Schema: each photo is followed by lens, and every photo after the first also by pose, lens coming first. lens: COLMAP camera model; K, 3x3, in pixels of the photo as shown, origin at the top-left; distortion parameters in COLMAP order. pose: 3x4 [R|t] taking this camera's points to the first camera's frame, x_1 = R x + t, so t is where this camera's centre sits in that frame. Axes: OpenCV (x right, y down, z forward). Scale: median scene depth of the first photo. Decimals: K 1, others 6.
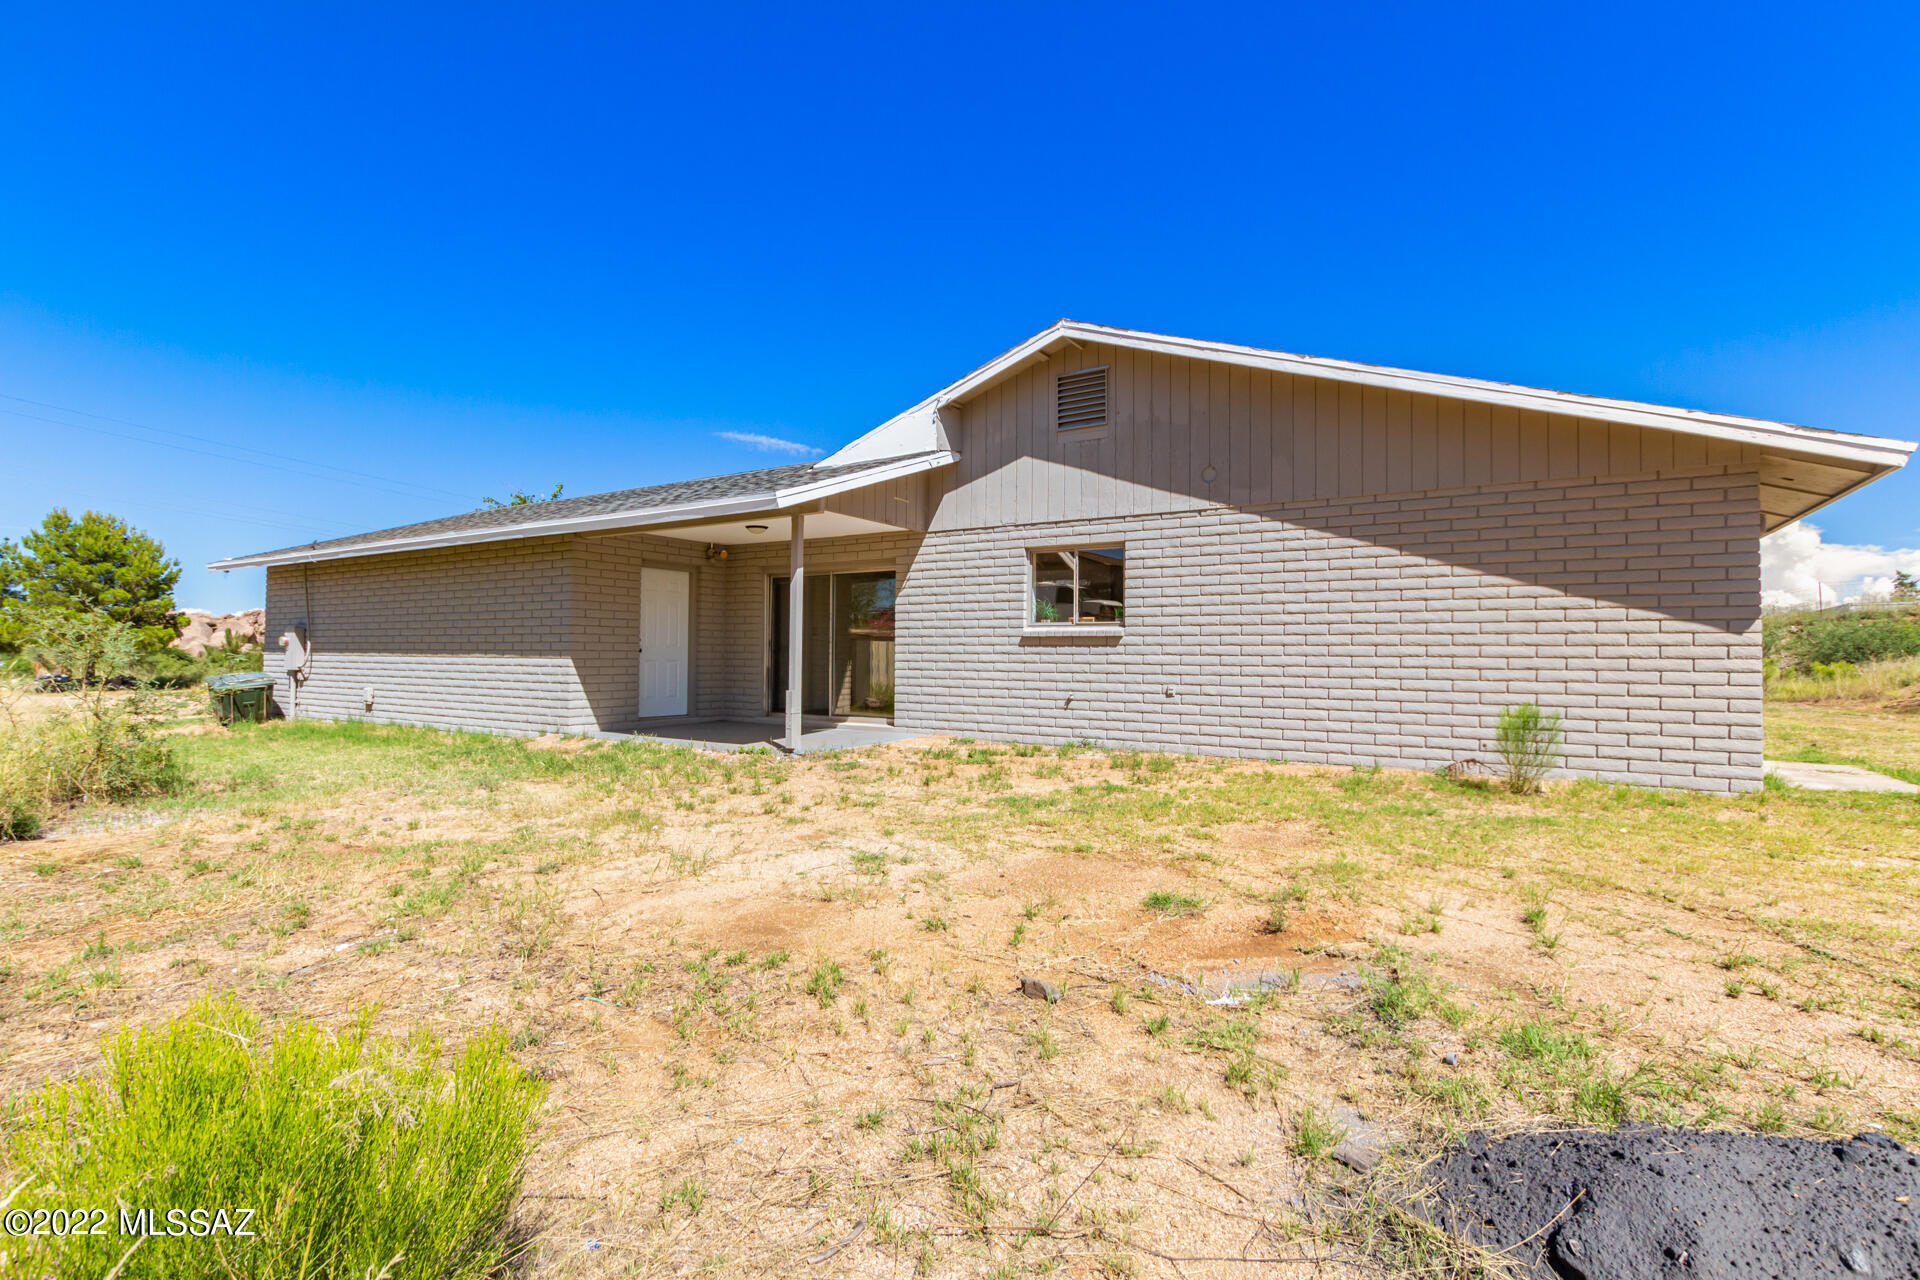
lens RADIAL K [[886.1, 0, 960.0], [0, 886.1, 640.0], [0, 0, 1]] dist [-0.002533, 0.008982]
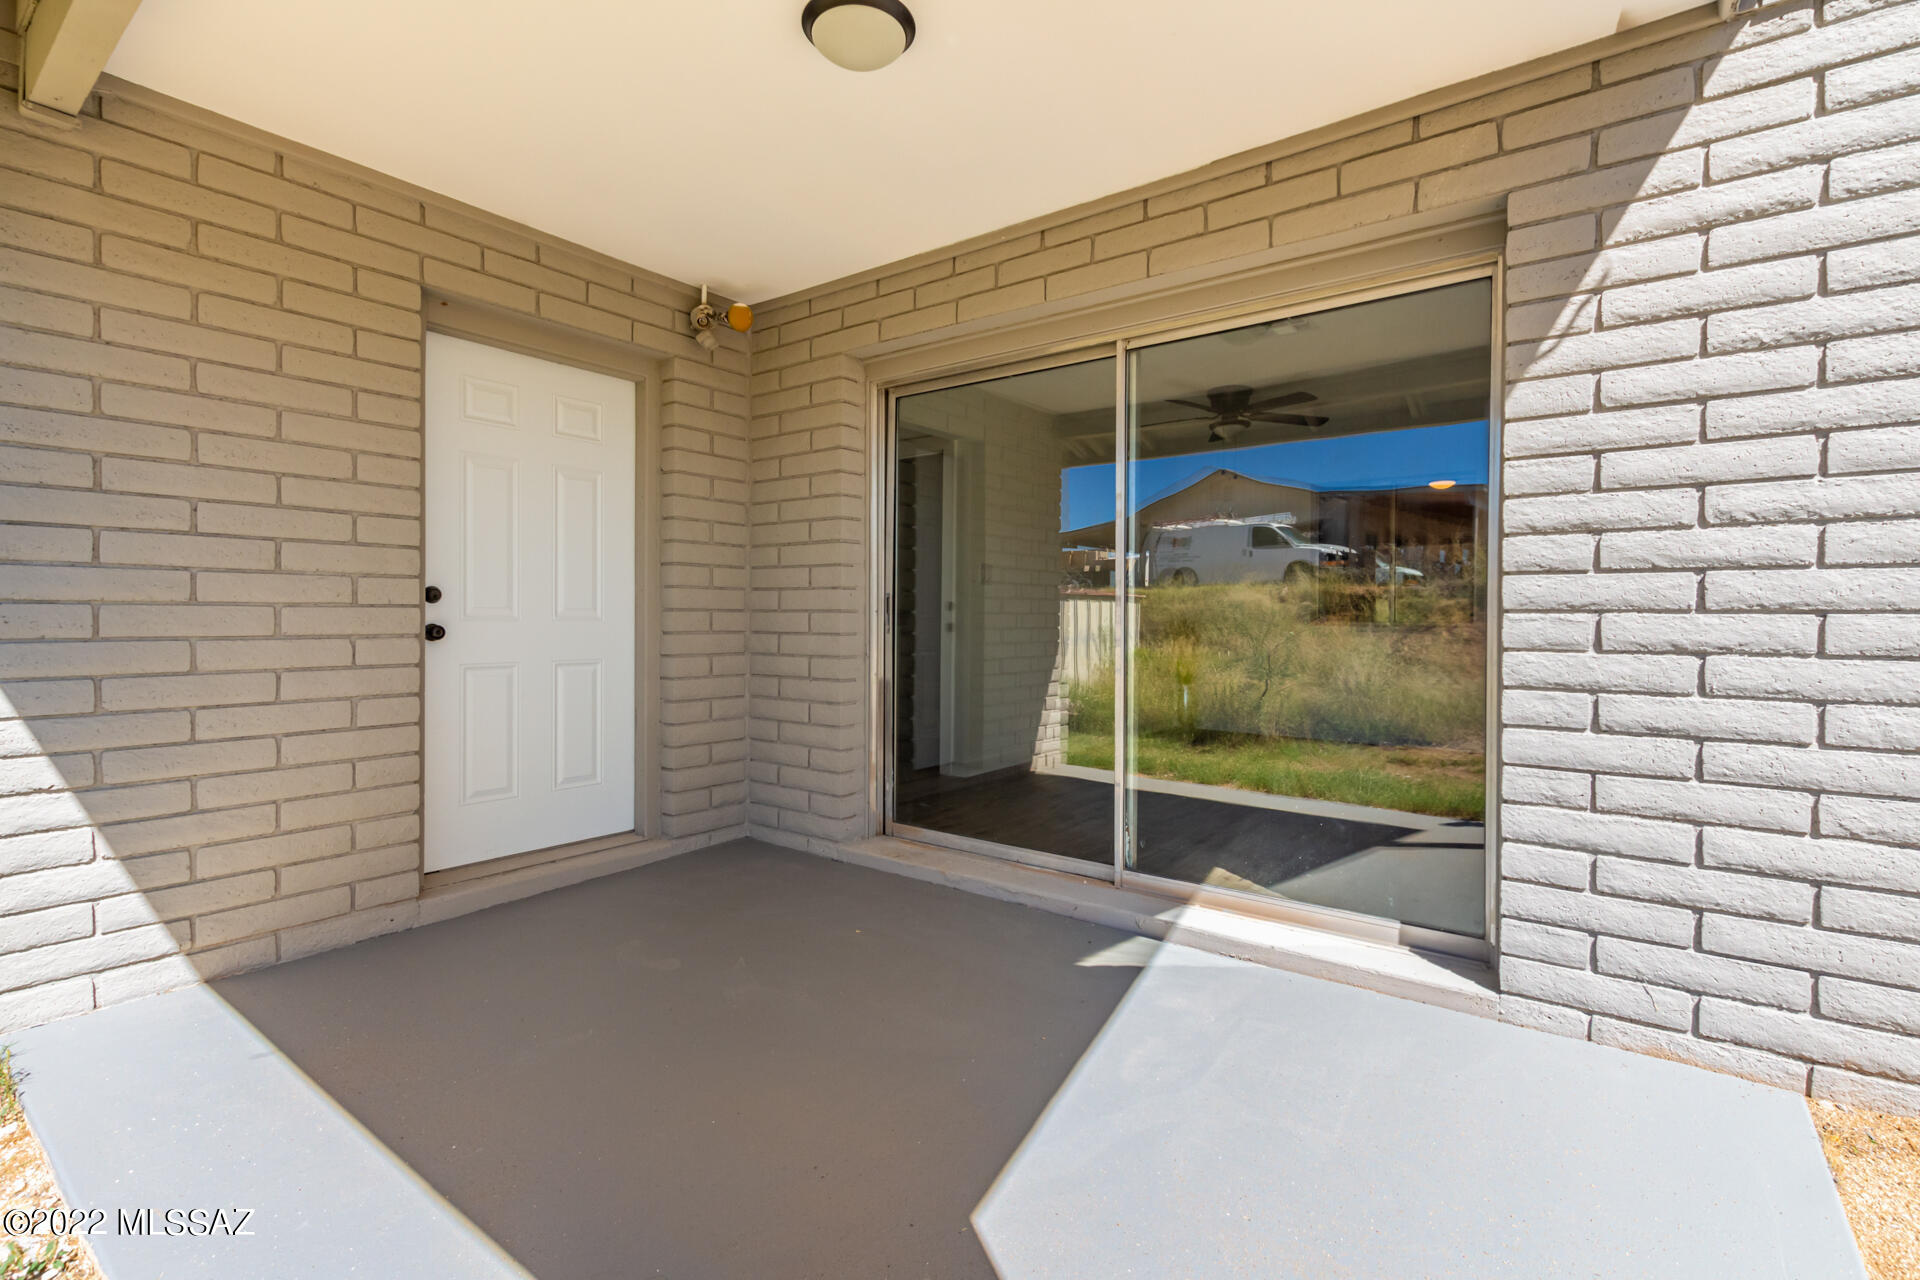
lens RADIAL K [[886.1, 0, 960.0], [0, 886.1, 640.0], [0, 0, 1]] dist [-0.002533, 0.008982]
pose [[0.997006, 0.000144, -0.077319, -0.166875], [0.003165, 0.999084, 0.042673, 0.002682], [0.077255, -0.042790, 0.996093, 0.695157]]
